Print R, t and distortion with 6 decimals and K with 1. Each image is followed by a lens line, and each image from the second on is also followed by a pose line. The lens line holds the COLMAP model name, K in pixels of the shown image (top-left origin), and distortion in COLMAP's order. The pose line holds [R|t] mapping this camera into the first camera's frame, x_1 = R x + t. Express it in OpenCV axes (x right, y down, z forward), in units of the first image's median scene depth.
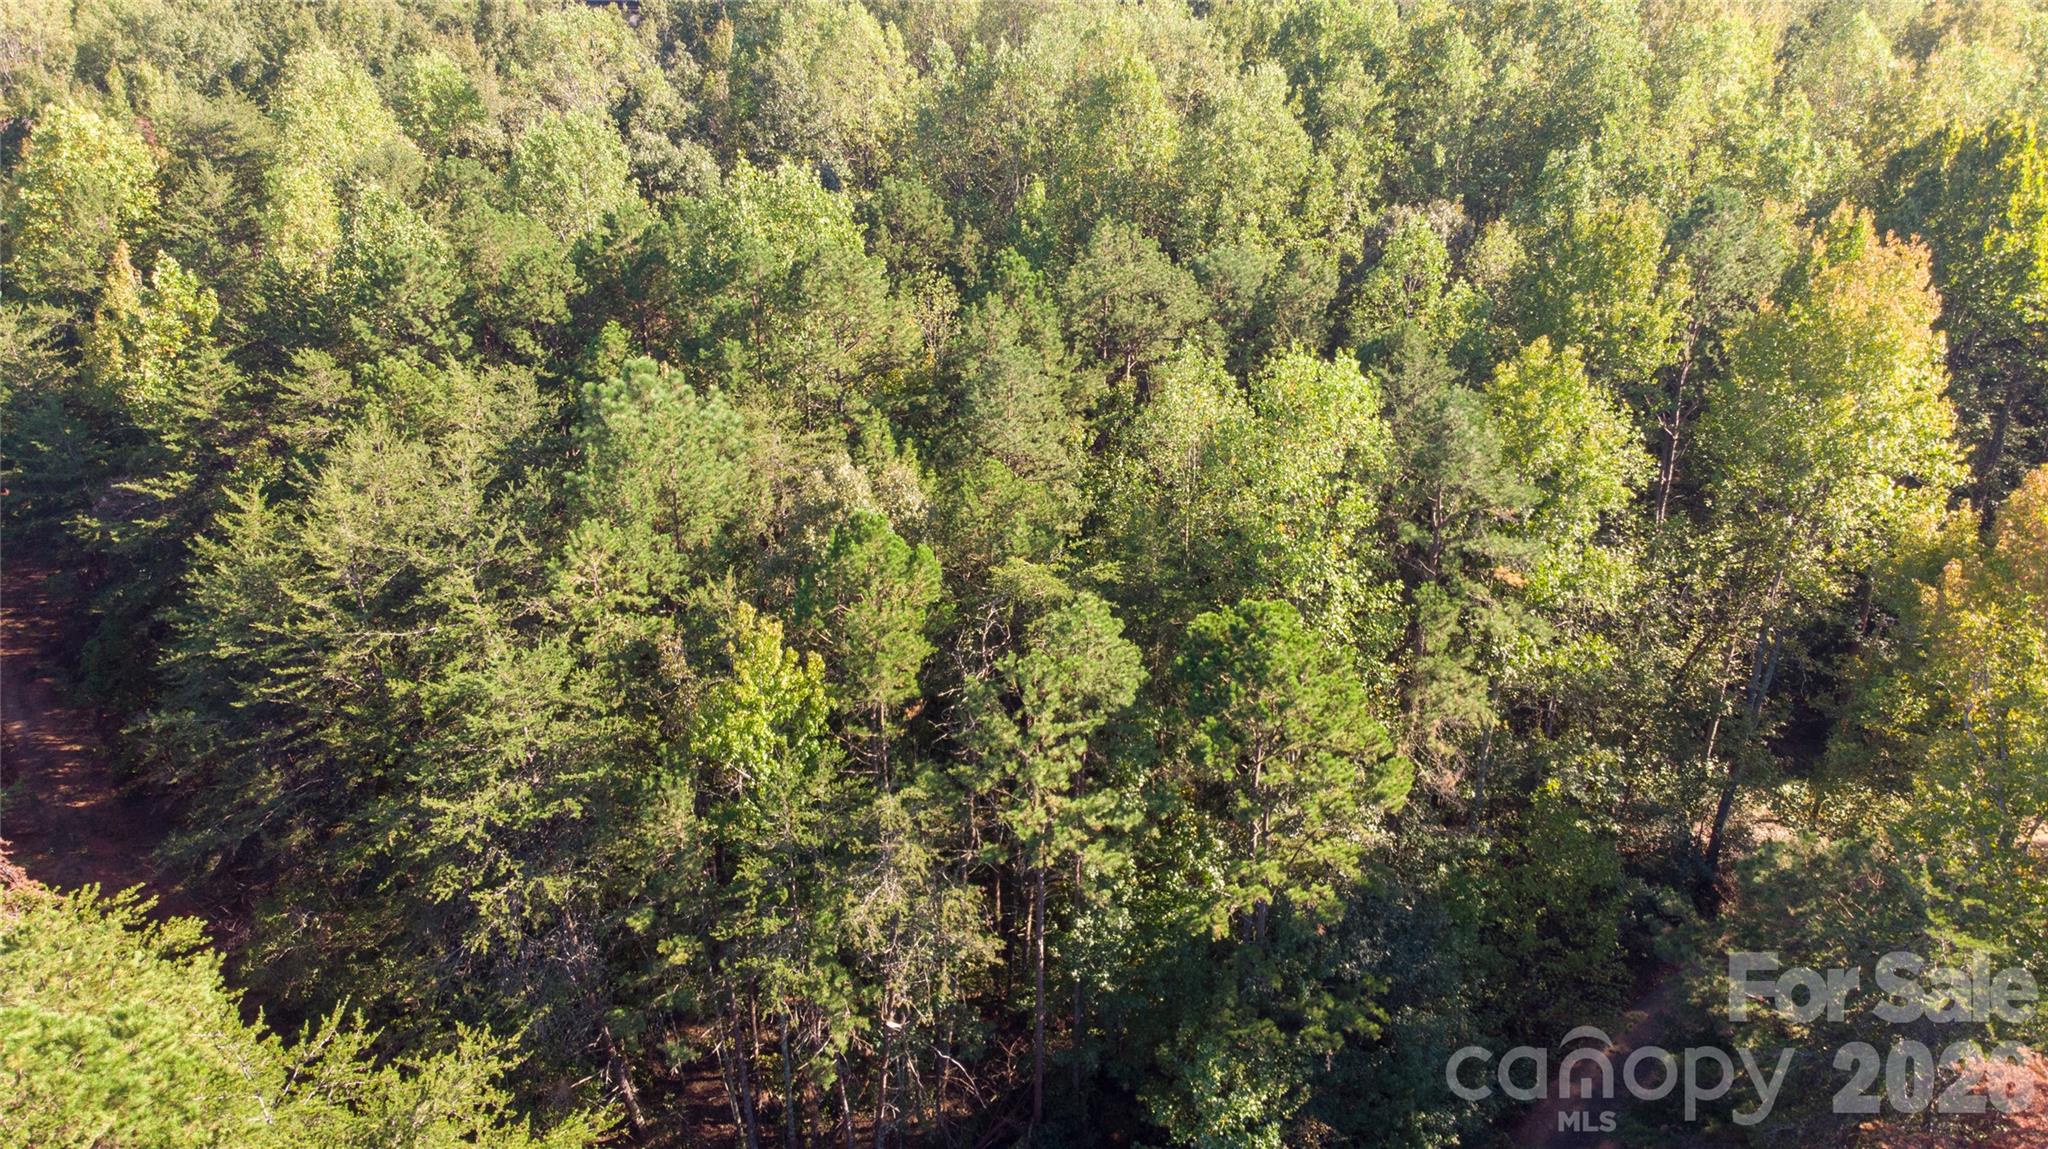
lens RADIAL K [[1464.6, 0, 1055.3], [0, 1464.6, 575.6], [0, 0, 1]] dist [0.006895, -0.003356]
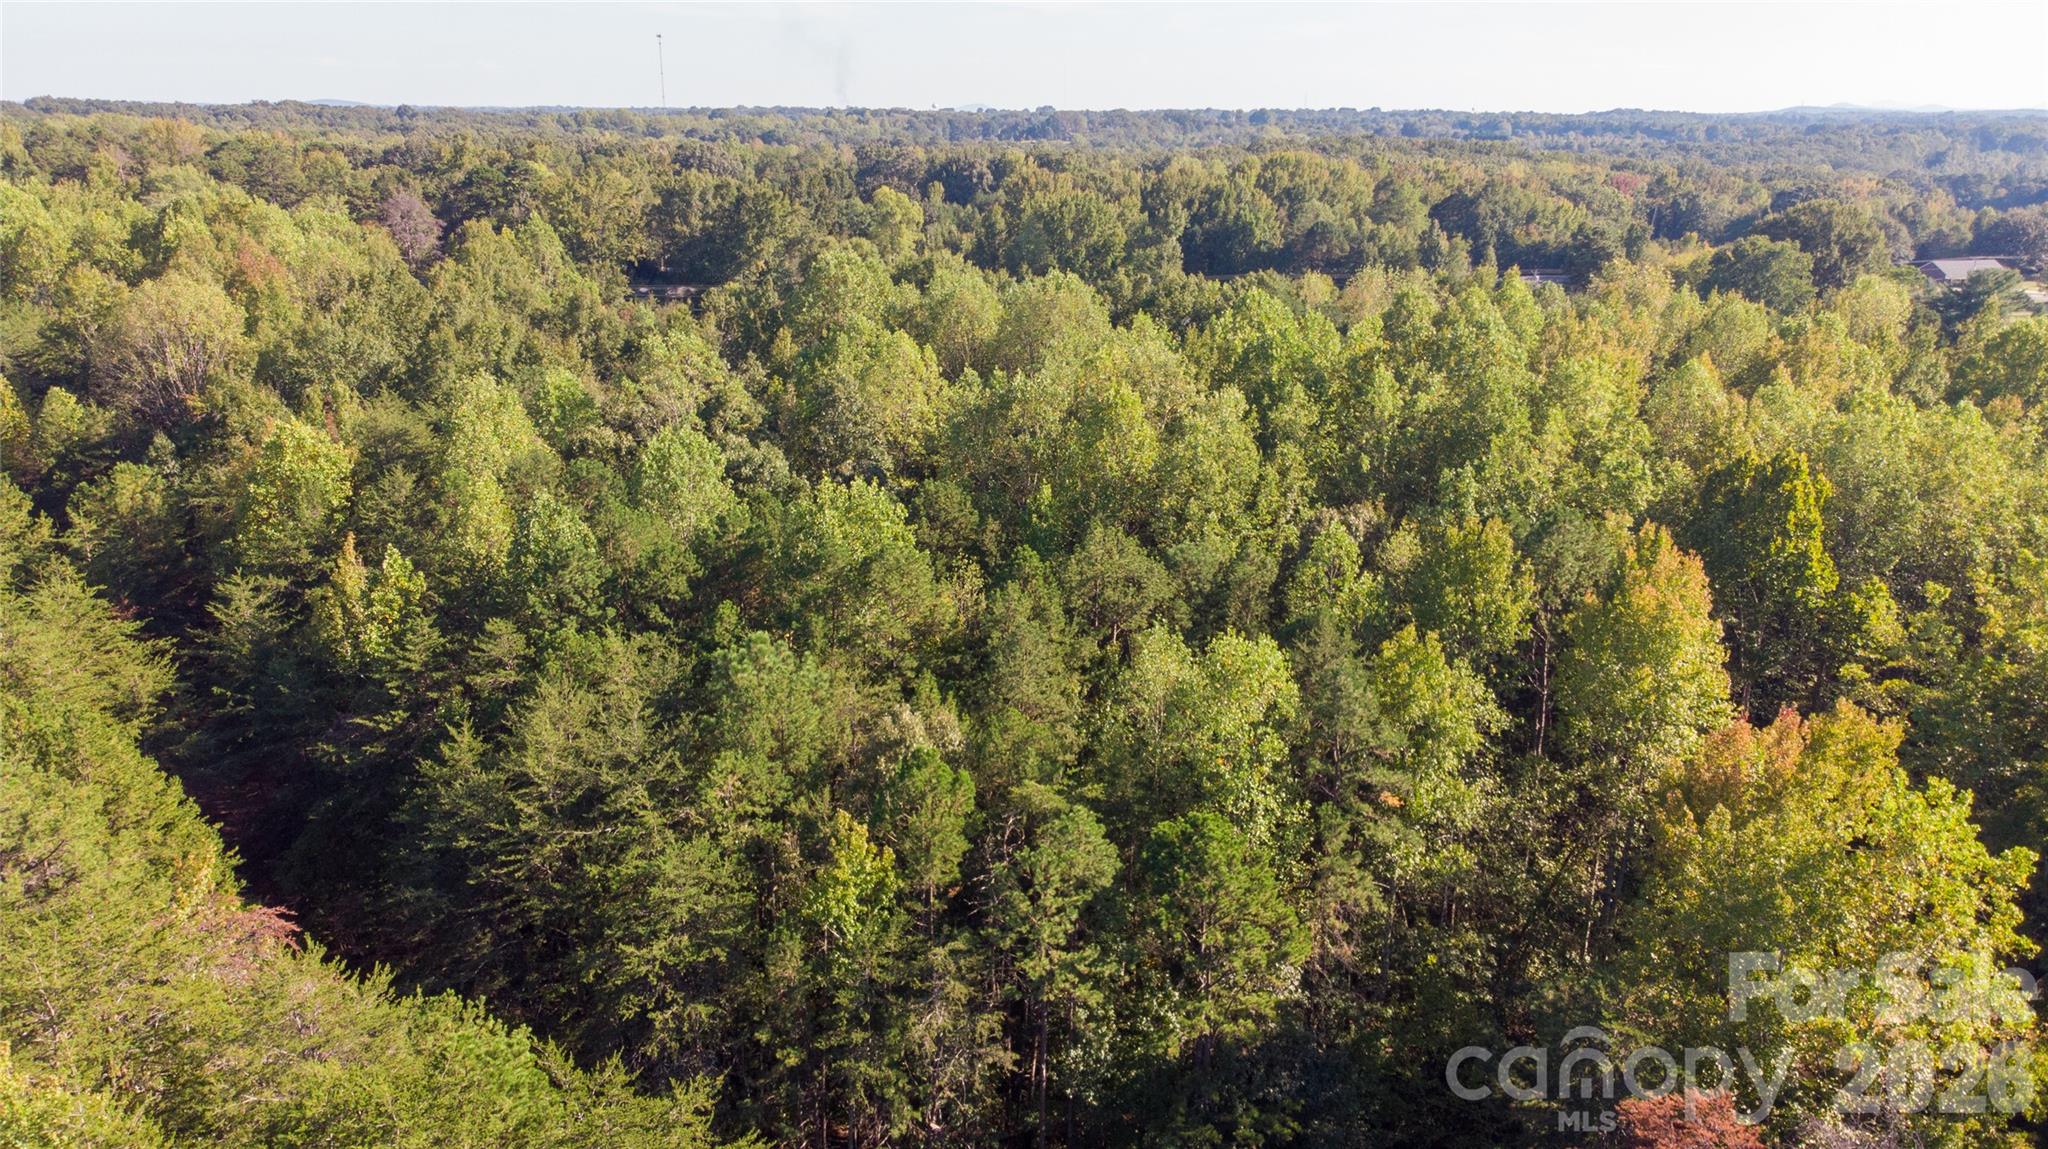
lens RADIAL K [[1464.6, 0, 1058.5], [0, 1464.6, 563.6], [0, 0, 1]] dist [0.006895, -0.003356]
pose [[0.999945, 0.010399, 0.001317, -0.002809], [-0.010043, 0.986469, -0.163638, 0.010350], [-0.003001, 0.163615, 0.986520, -0.375617]]
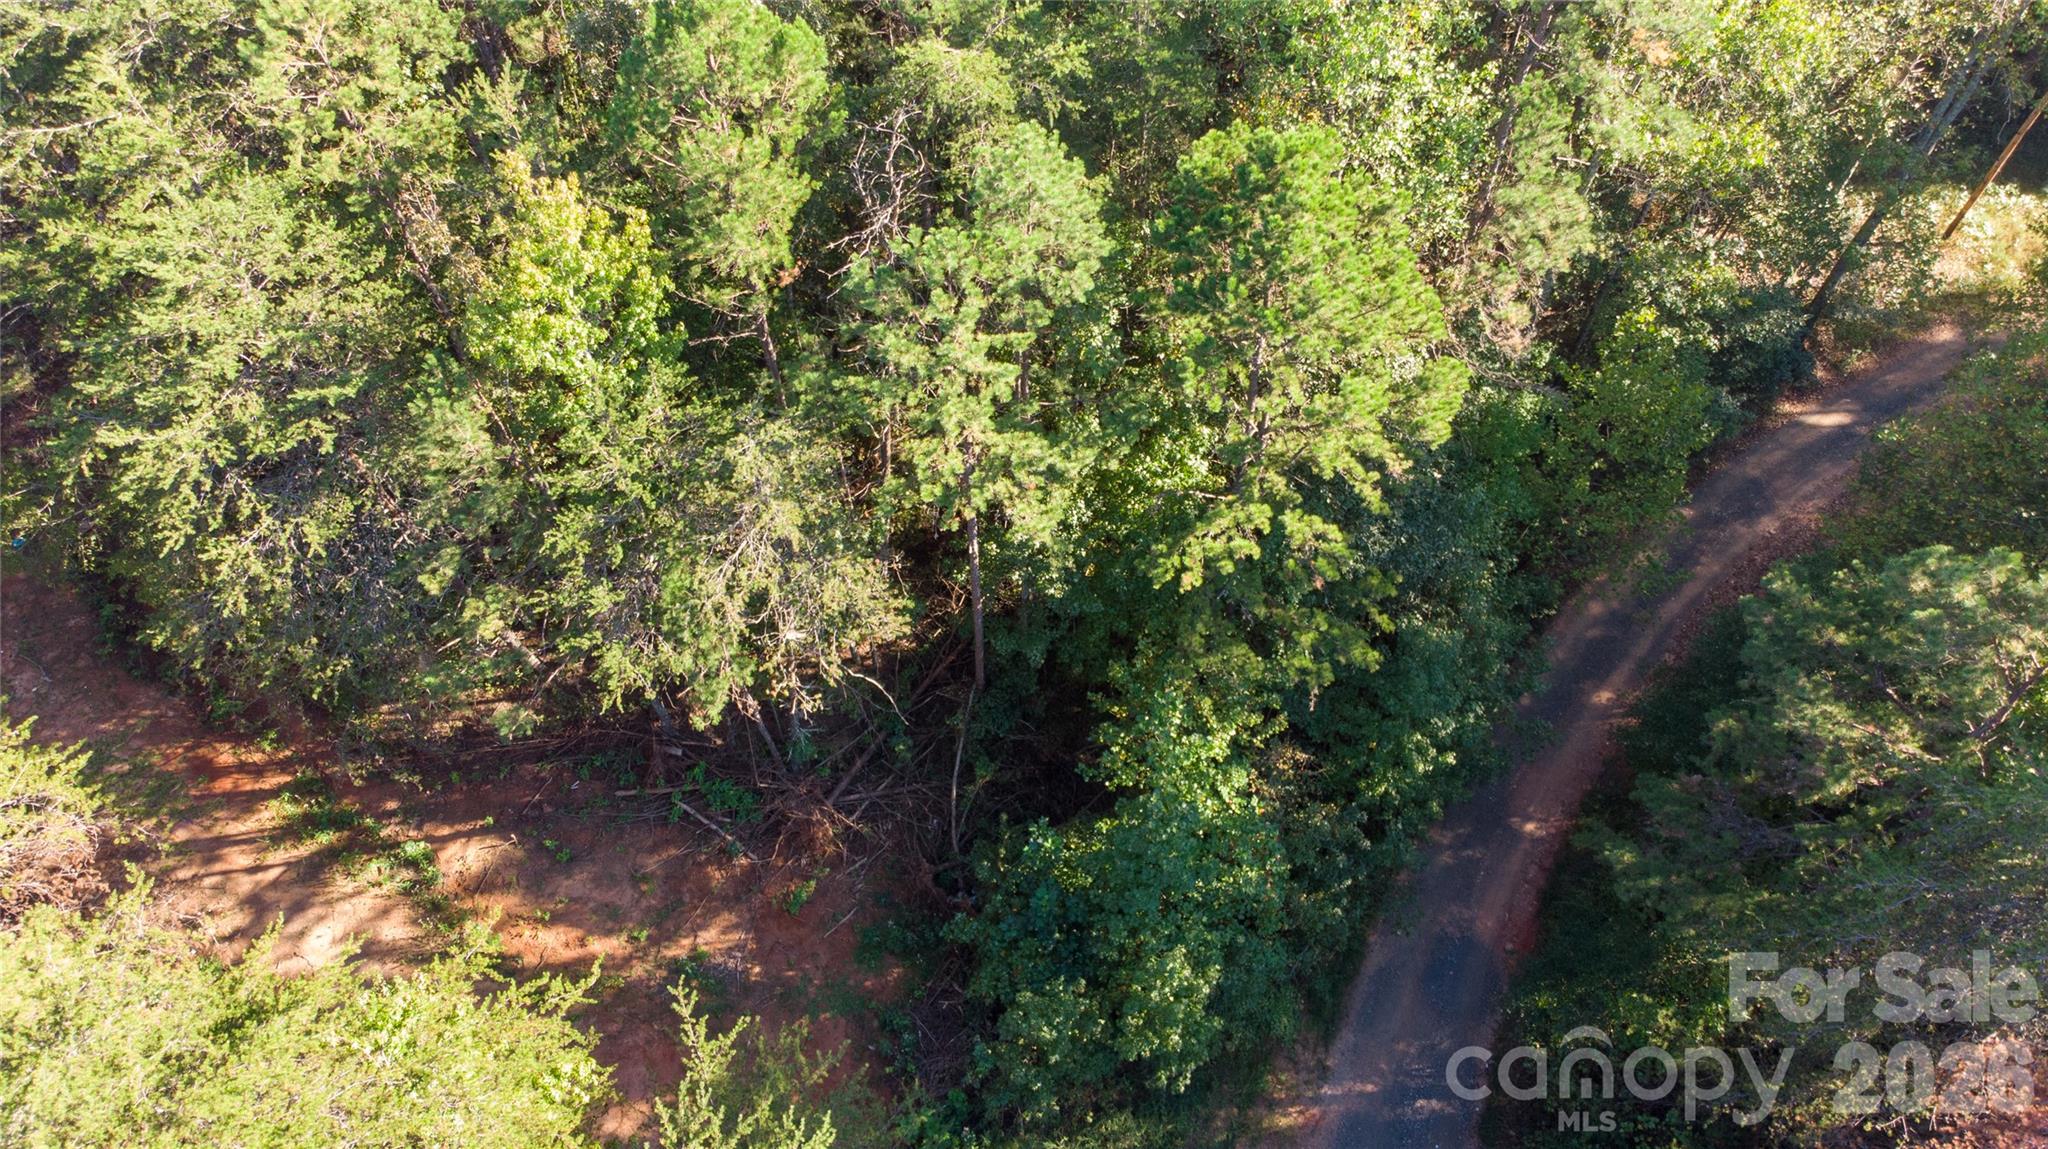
lens RADIAL K [[1464.6, 0, 1056.6], [0, 1464.6, 543.3], [0, 0, 1]] dist [0.006895, -0.003356]
pose [[0.999592, 0.027343, -0.008282, 0.038263], [-0.019885, 0.873998, 0.485522, -0.125960], [0.020515, -0.485159, 0.874185, 0.264541]]
